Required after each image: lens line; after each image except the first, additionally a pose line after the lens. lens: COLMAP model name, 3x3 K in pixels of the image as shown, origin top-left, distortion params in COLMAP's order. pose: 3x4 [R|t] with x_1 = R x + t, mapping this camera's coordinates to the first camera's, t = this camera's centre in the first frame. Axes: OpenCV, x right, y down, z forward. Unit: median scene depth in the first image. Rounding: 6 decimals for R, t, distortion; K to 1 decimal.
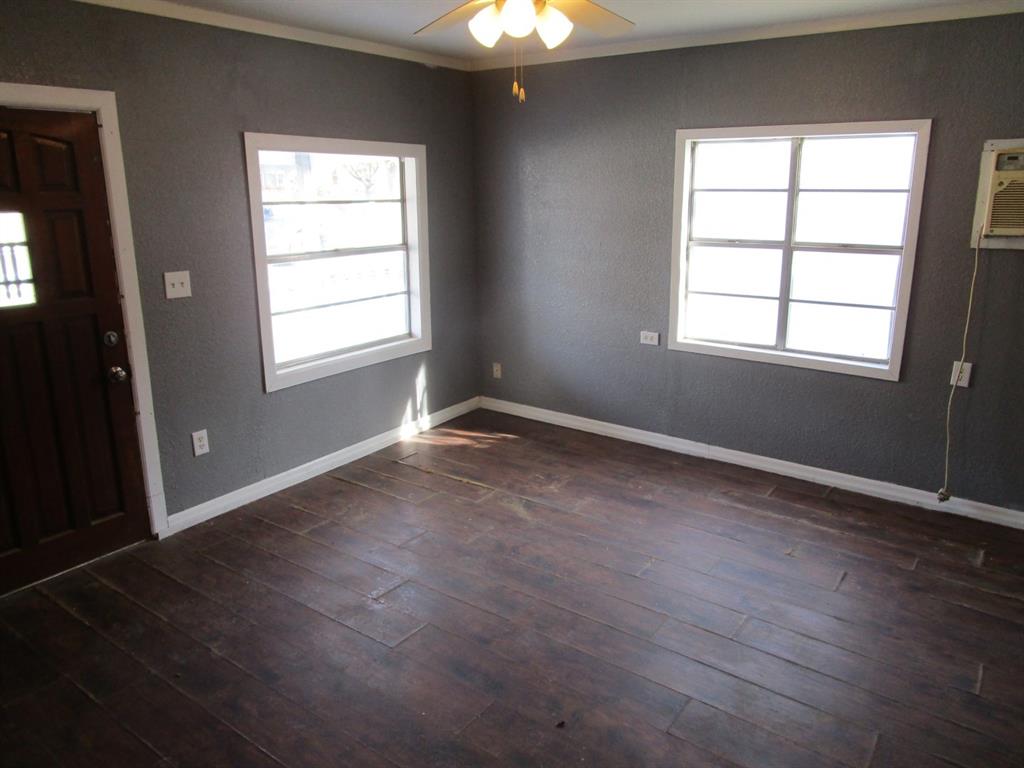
lens RADIAL K [[730.3, 0, 512.6], [0, 730.3, 382.7], [0, 0, 1]] dist [-0.032620, 0.014028]
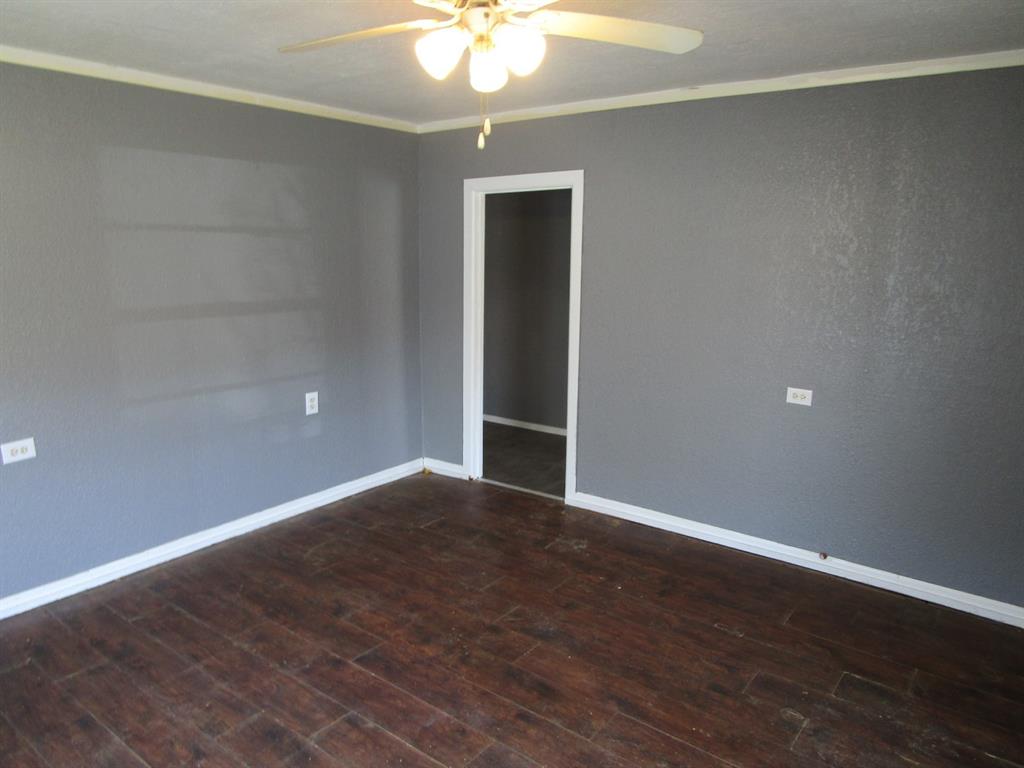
lens RADIAL K [[730.3, 0, 511.3], [0, 730.3, 379.9], [0, 0, 1]] dist [-0.032620, 0.014028]
pose [[-0.999471, -0.010340, 0.030833, -0.033061], [0.004342, 0.897196, 0.441611, -0.314436], [-0.032229, 0.441511, -0.896677, 1.131583]]
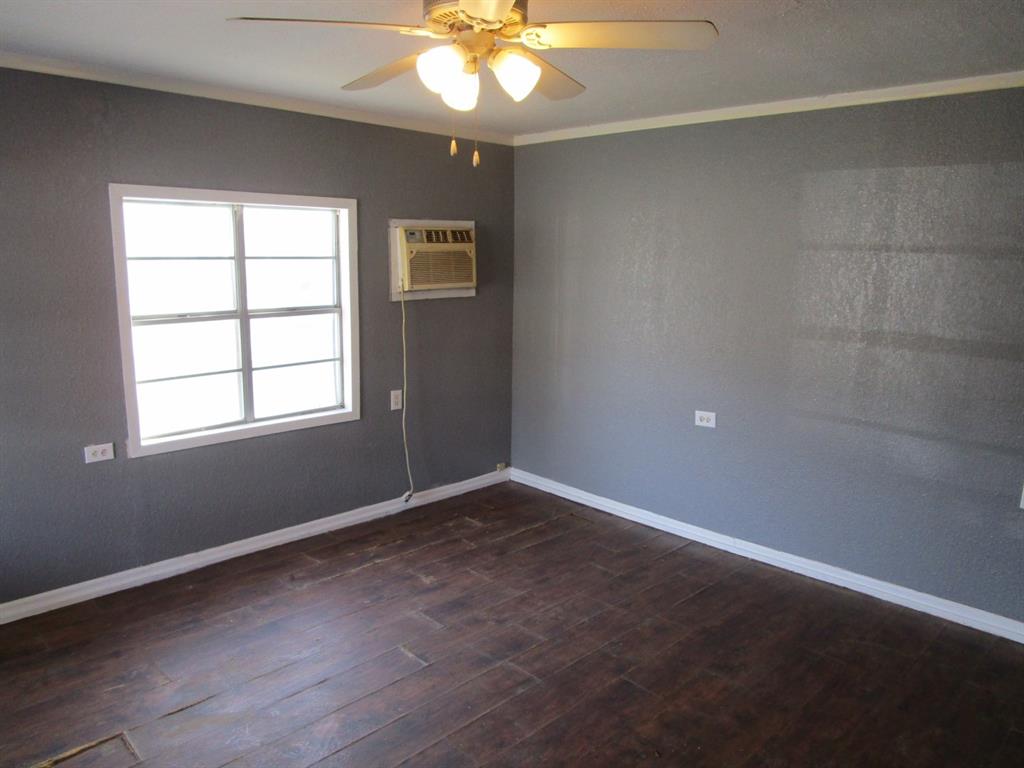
lens RADIAL K [[730.3, 0, 507.2], [0, 730.3, 381.8], [0, 0, 1]] dist [-0.032620, 0.014028]
pose [[0.160388, -0.171644, 0.972016, -0.528781], [0.245069, 0.960854, 0.129235, -0.145005], [-0.956147, 0.217483, 0.196174, 0.507484]]
